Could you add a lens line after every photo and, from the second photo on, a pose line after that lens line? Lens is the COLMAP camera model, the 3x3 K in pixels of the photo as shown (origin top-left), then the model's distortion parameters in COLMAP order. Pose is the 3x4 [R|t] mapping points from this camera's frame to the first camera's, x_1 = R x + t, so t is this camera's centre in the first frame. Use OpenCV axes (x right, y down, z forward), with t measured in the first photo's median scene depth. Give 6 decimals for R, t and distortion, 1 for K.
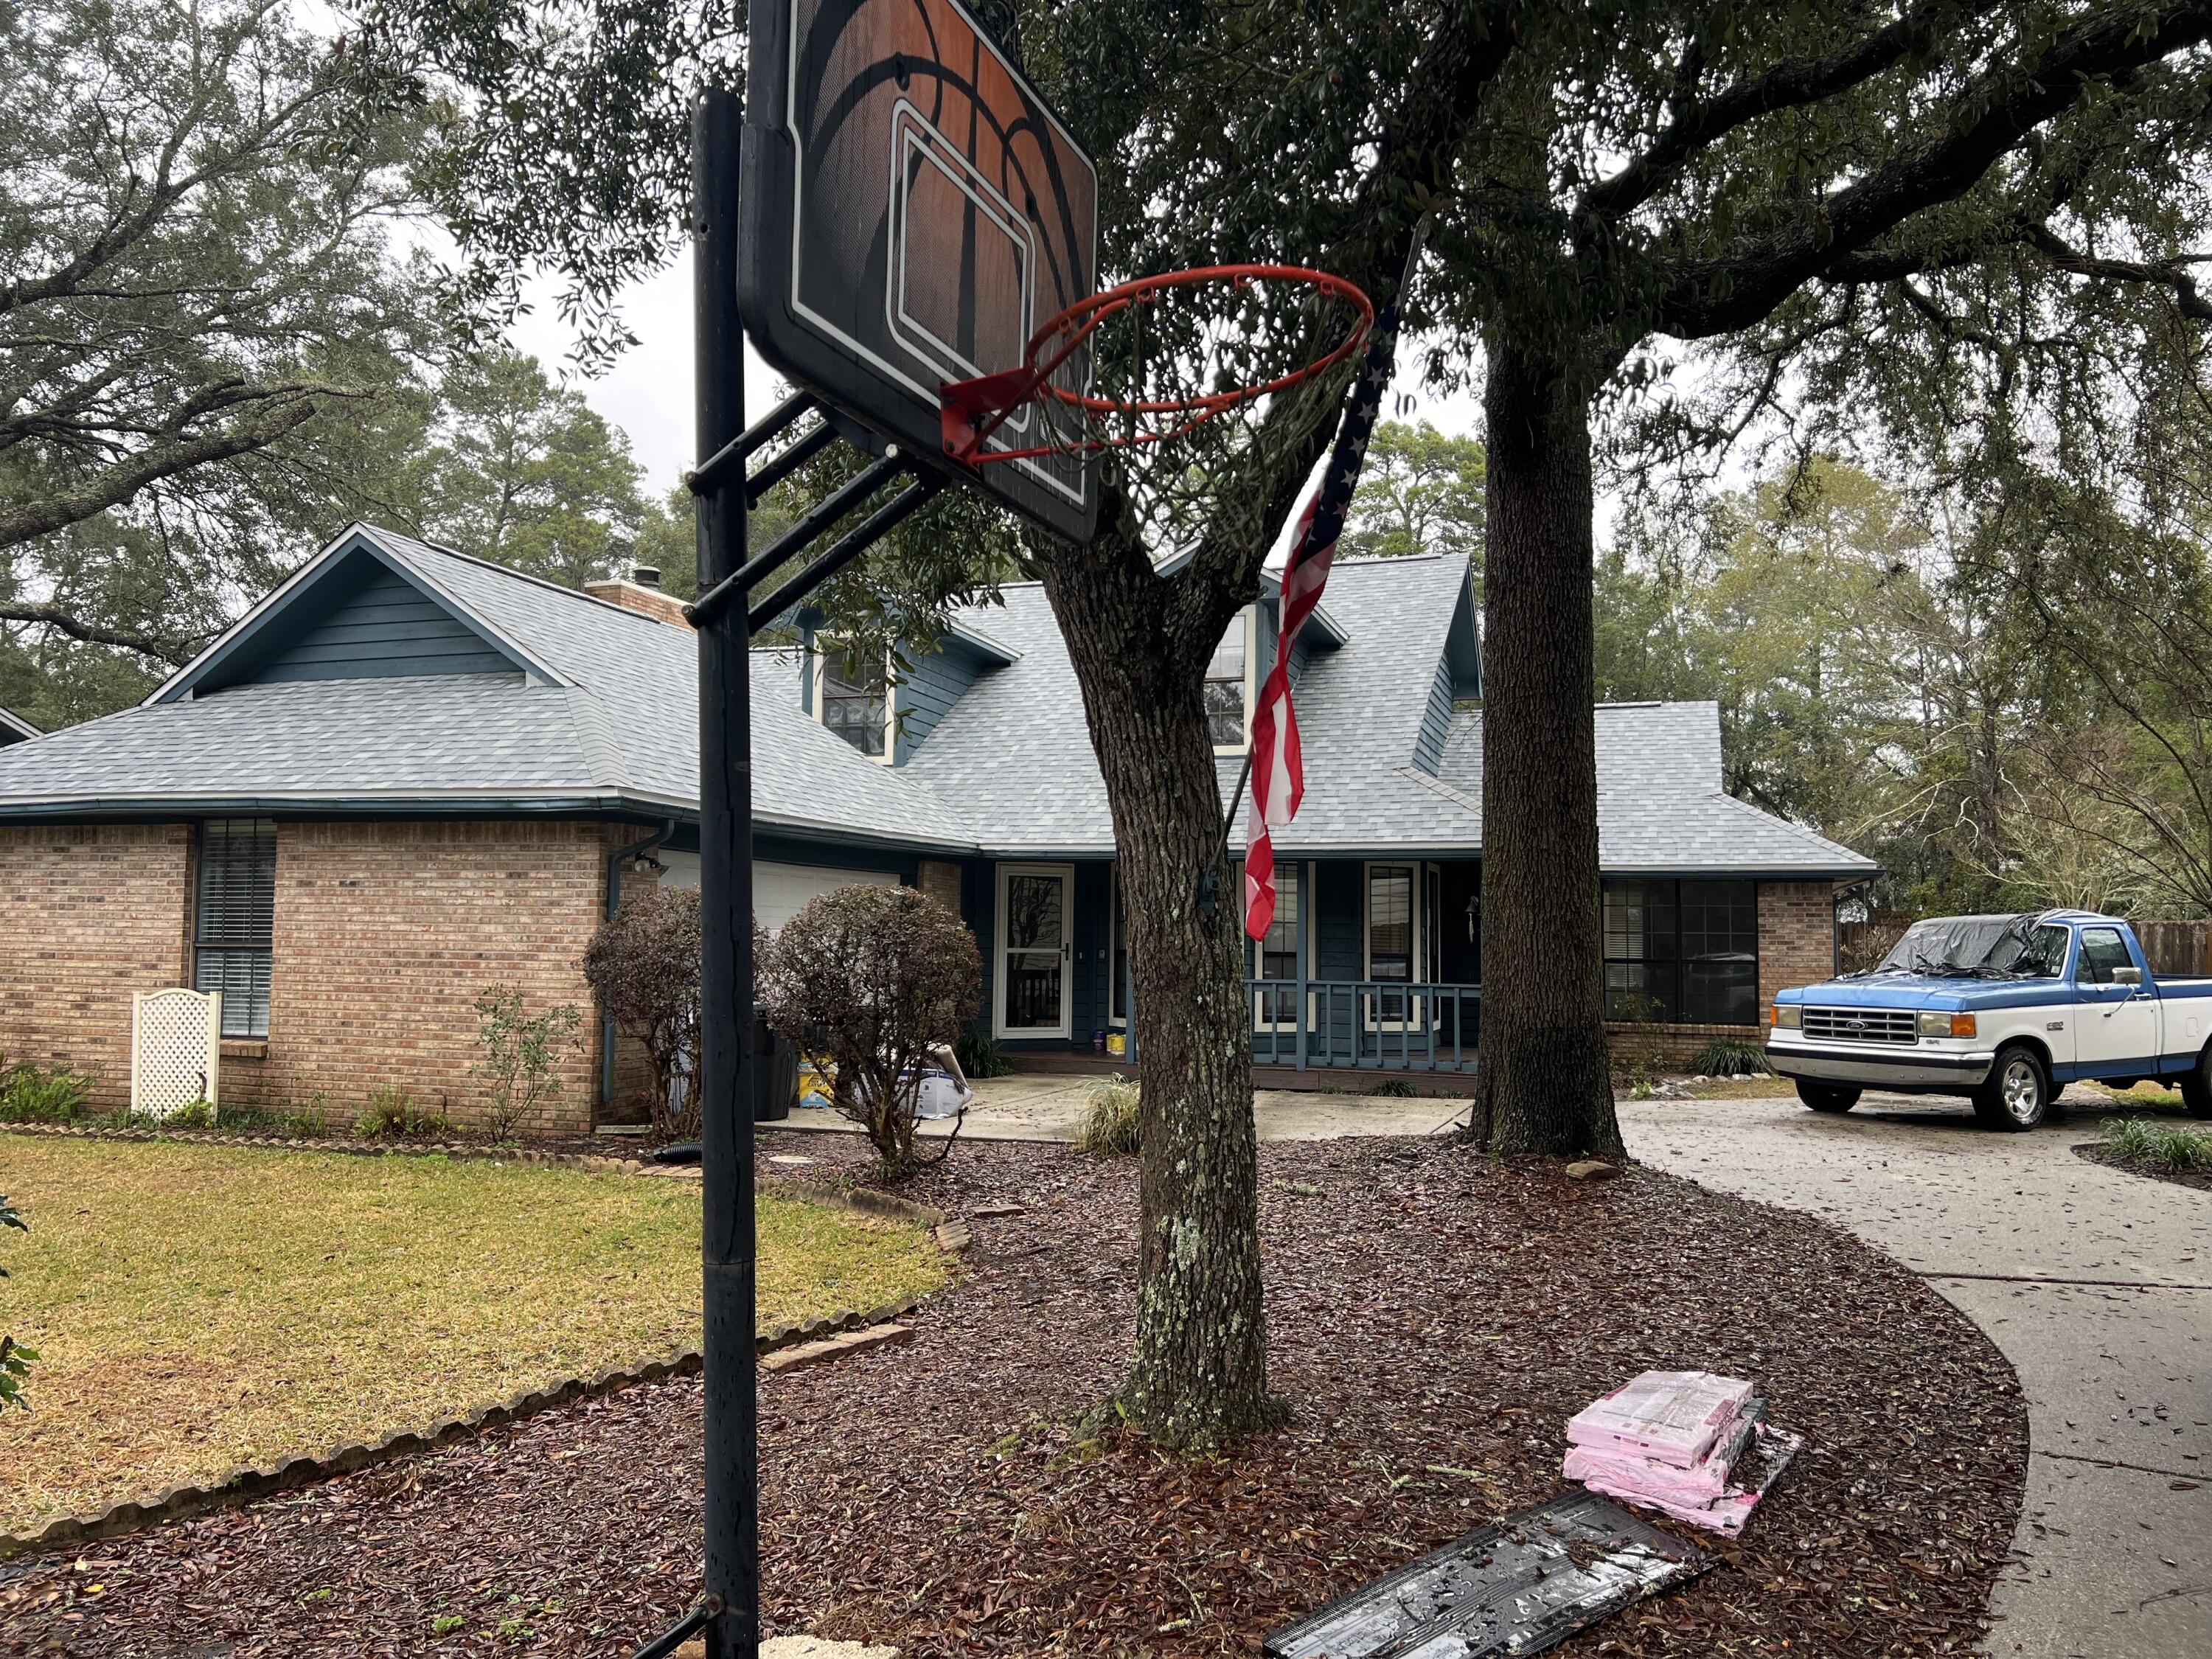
lens RADIAL K [[1687.1, 0, 1109.1], [0, 1687.1, 824.9], [0, 0, 1]] dist [0.054877, -0.036232]
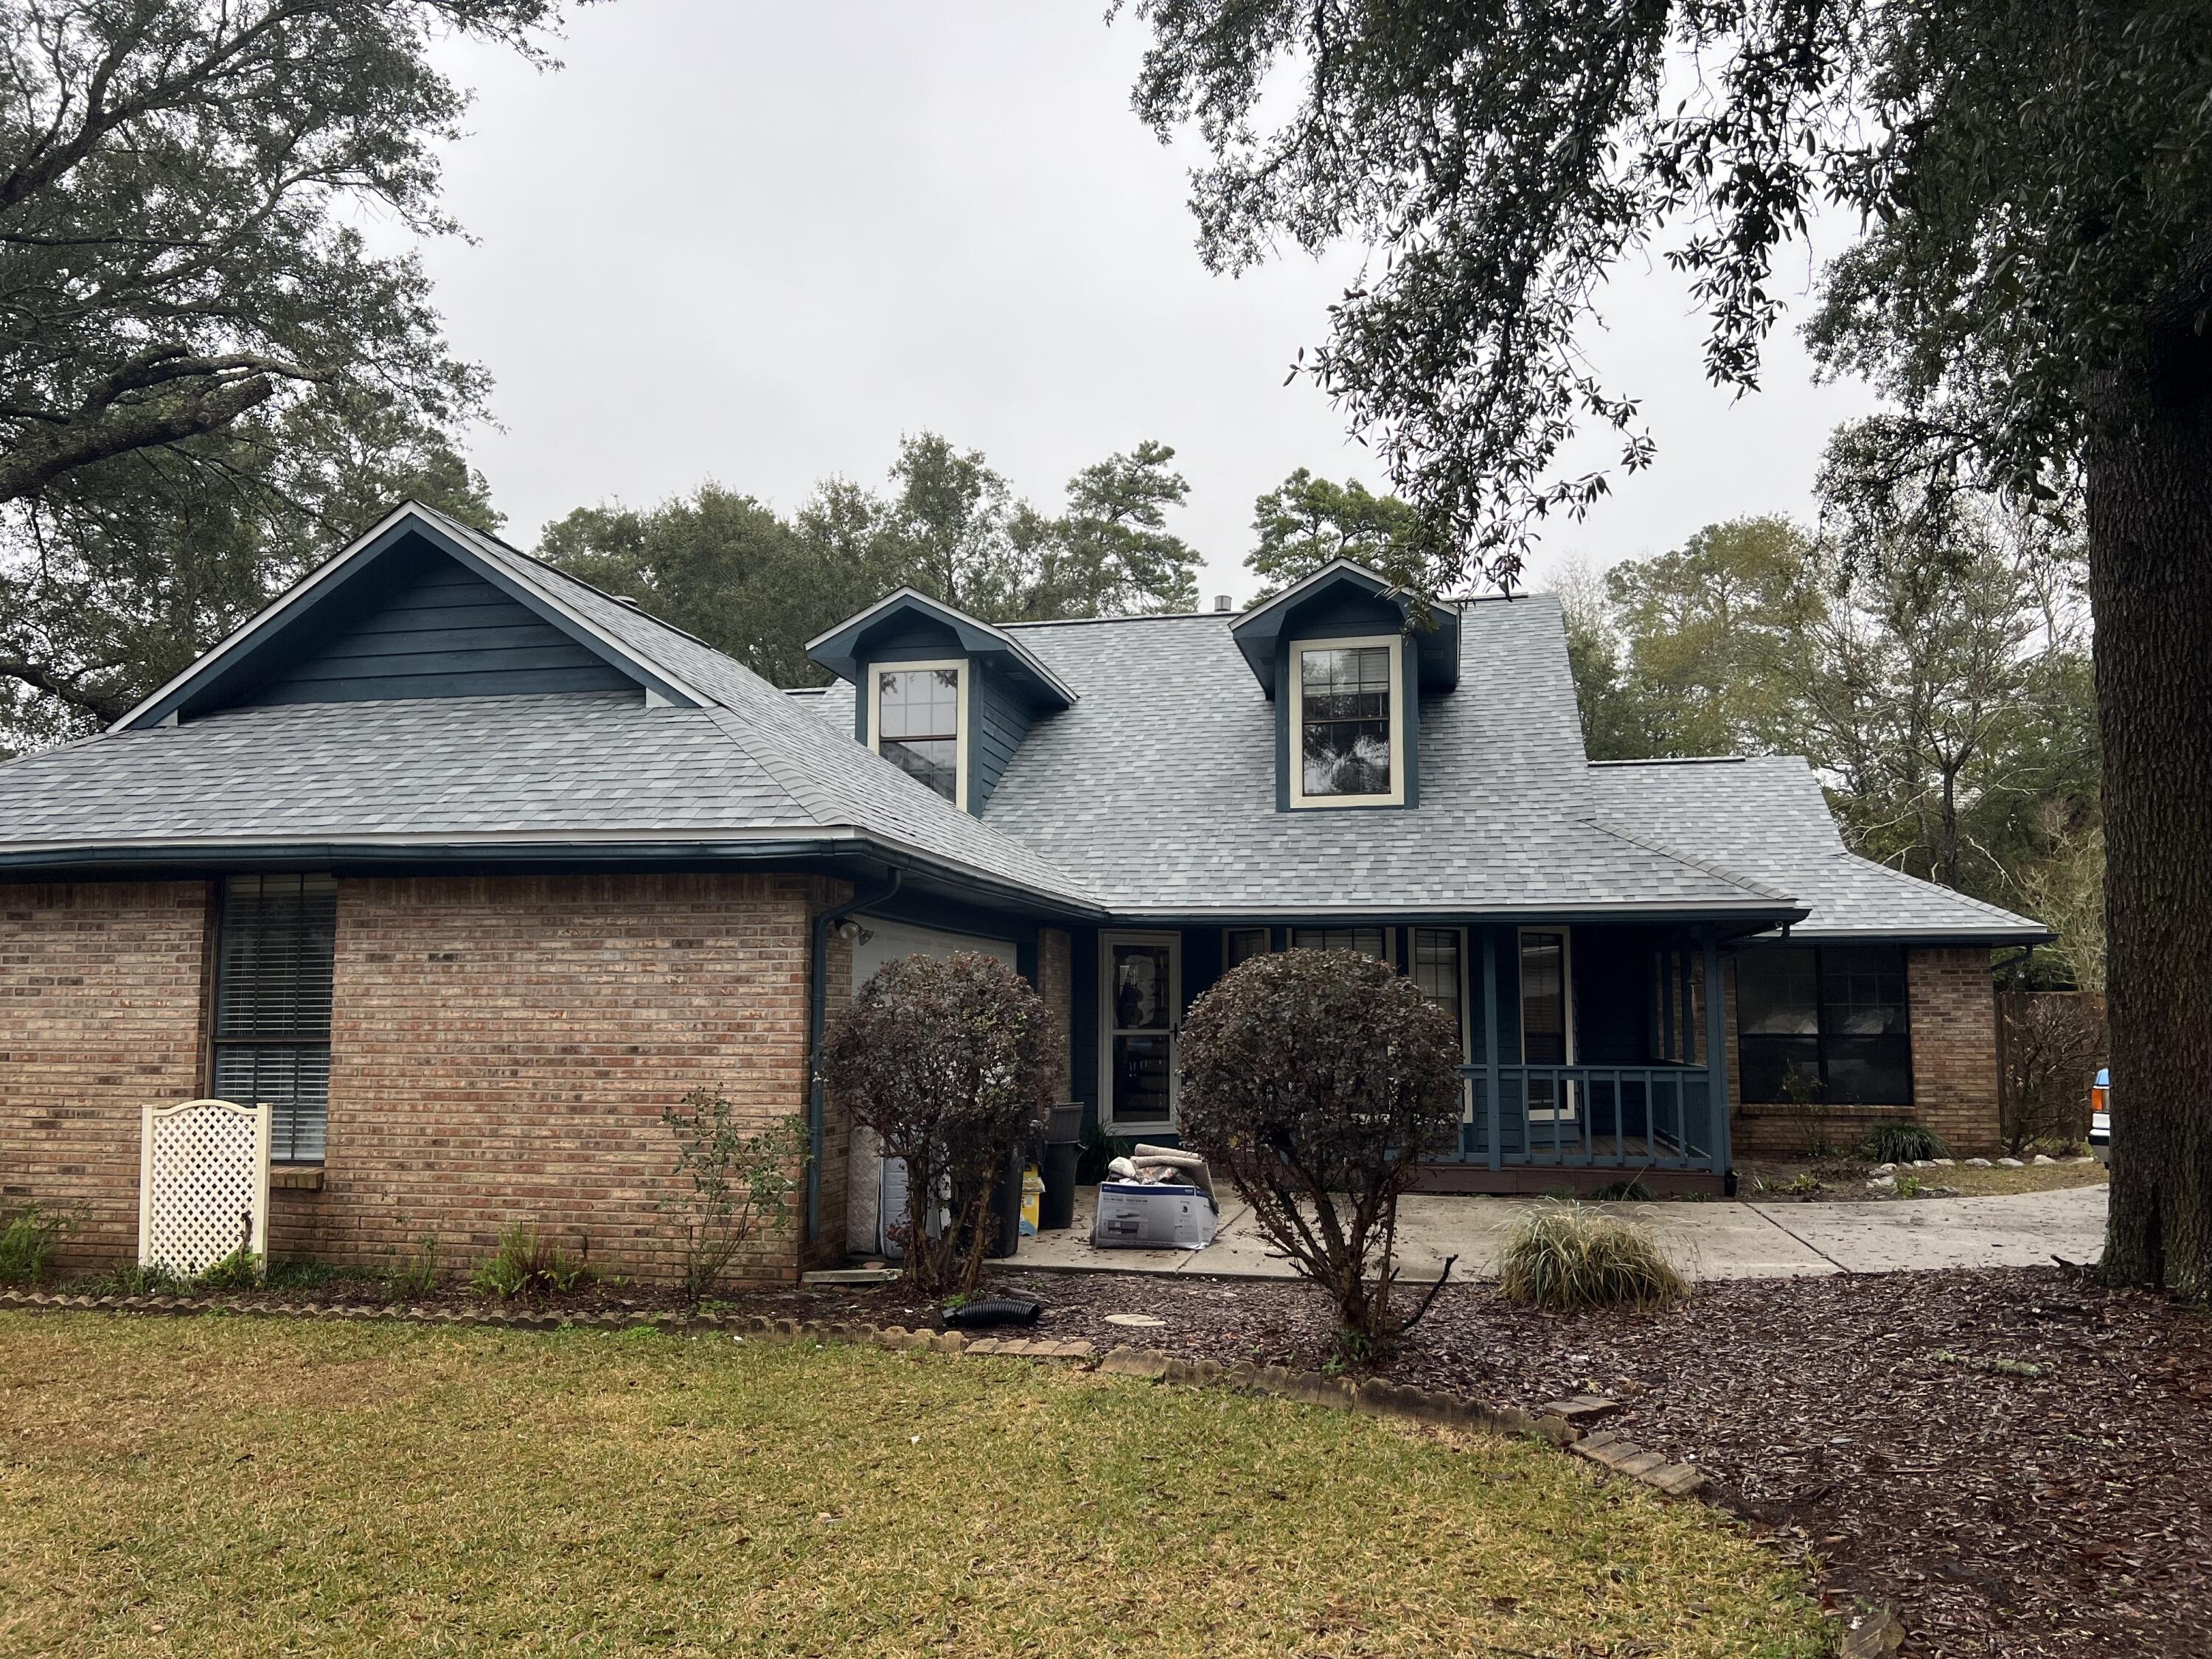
lens RADIAL K [[1687.1, 0, 1104.8], [0, 1687.1, 839.3], [0, 0, 1]] dist [0.054877, -0.036232]
pose [[0.993895, 0.000371, 0.110331, -0.226611], [0.003681, 0.999326, -0.036516, 0.010239], [-0.110270, 0.036699, 0.993224, 0.201265]]
